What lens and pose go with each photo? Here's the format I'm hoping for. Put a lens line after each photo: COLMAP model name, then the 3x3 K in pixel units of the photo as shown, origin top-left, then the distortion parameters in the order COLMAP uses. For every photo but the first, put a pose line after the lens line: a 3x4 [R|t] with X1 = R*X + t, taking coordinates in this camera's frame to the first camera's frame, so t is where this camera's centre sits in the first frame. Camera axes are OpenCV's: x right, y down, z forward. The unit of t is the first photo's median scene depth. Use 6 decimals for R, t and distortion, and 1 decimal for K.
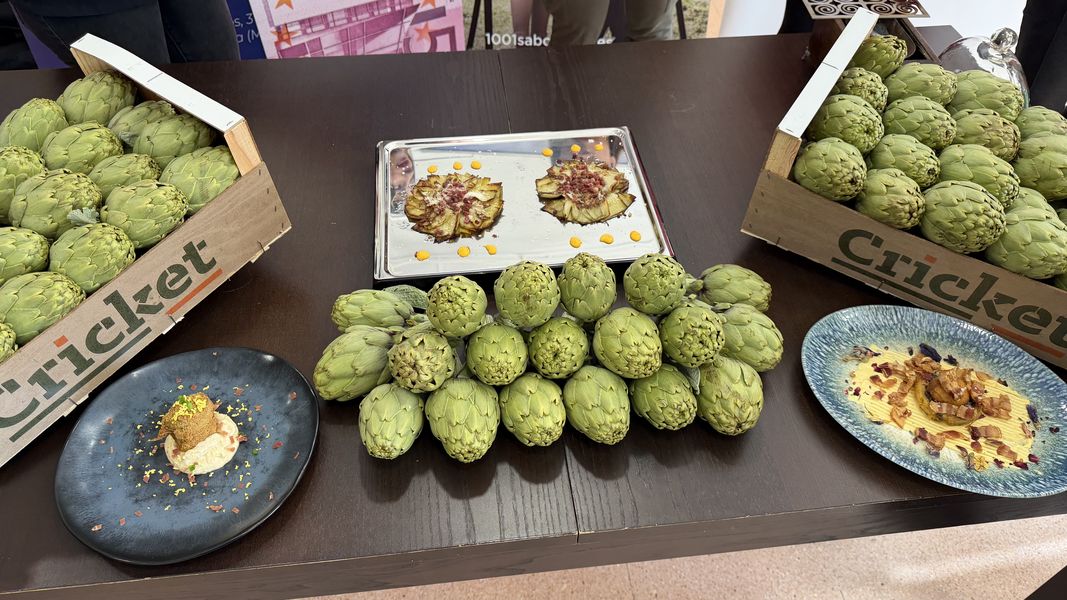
lens RADIAL K [[760.5, 0, 533.5], [0, 760.5, 300.0], [0, 0, 1]] dist [-0.003067, -0.000548]
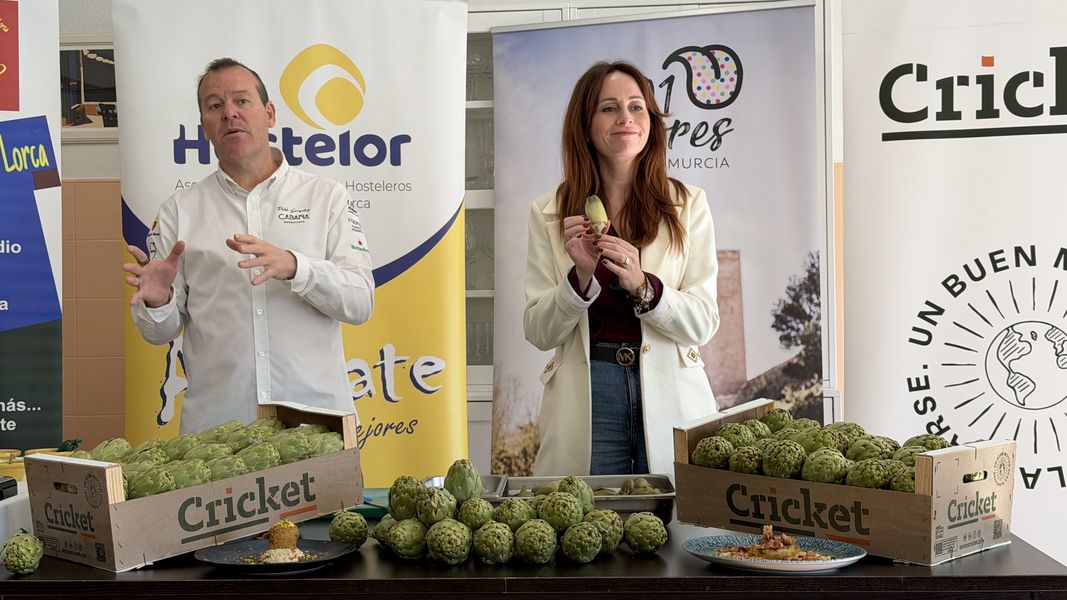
lens RADIAL K [[1500.4, 0, 531.7], [0, 1500.4, 299.9], [0, 0, 1]] dist [0.182100, -0.327507]
pose [[0.982761, -0.023774, -0.183343, 0.595017], [-0.119646, 0.674240, -0.728756, 1.879305], [0.140943, 0.738129, 0.659773, -1.280027]]
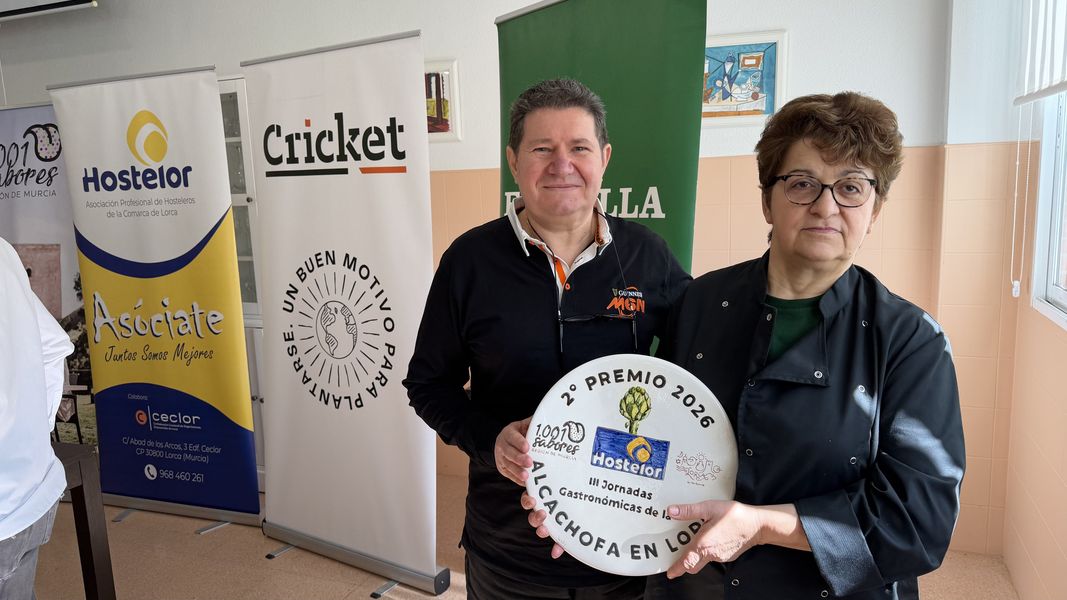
lens RADIAL K [[750.4, 0, 530.7], [0, 750.4, 300.8], [0, 0, 1]] dist [0.145279, -0.265435]
pose [[0.890754, 0.027564, -0.453649, 3.553617], [-0.301373, 0.782969, -0.544182, 0.020791], [0.340193, 0.621450, 0.705740, -0.130217]]
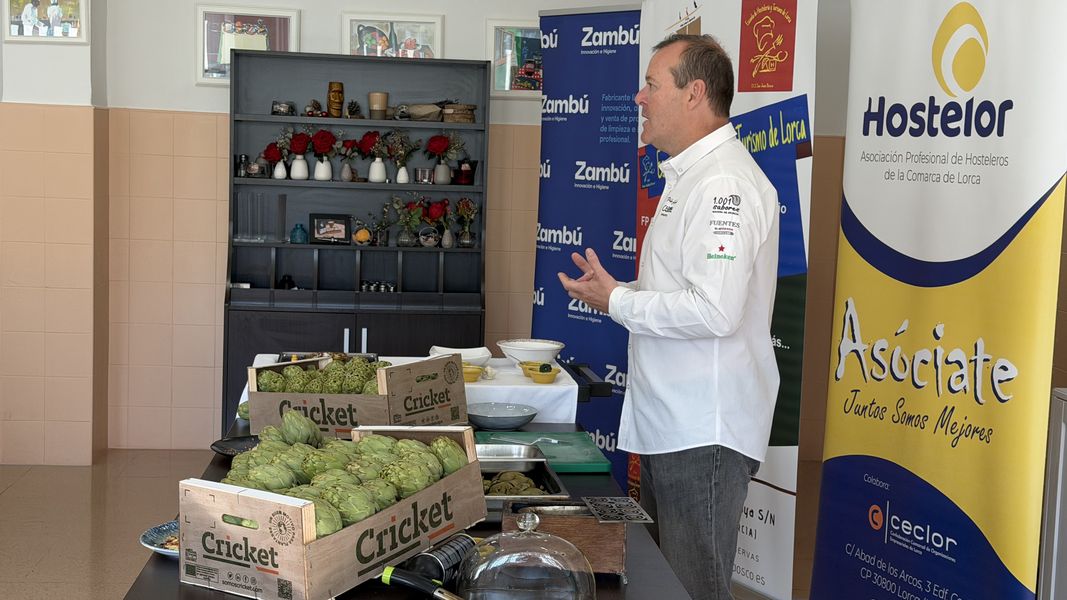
lens RADIAL K [[1488.3, 0, 553.1], [0, 1488.3, 301.7], [0, 0, 1]] dist [0.139465, -0.009022]
pose [[-0.009769, 0.090437, -0.995854, 3.558420], [-0.765617, 0.639940, 0.065625, -0.930984], [0.643222, 0.763084, 0.062988, 0.831672]]
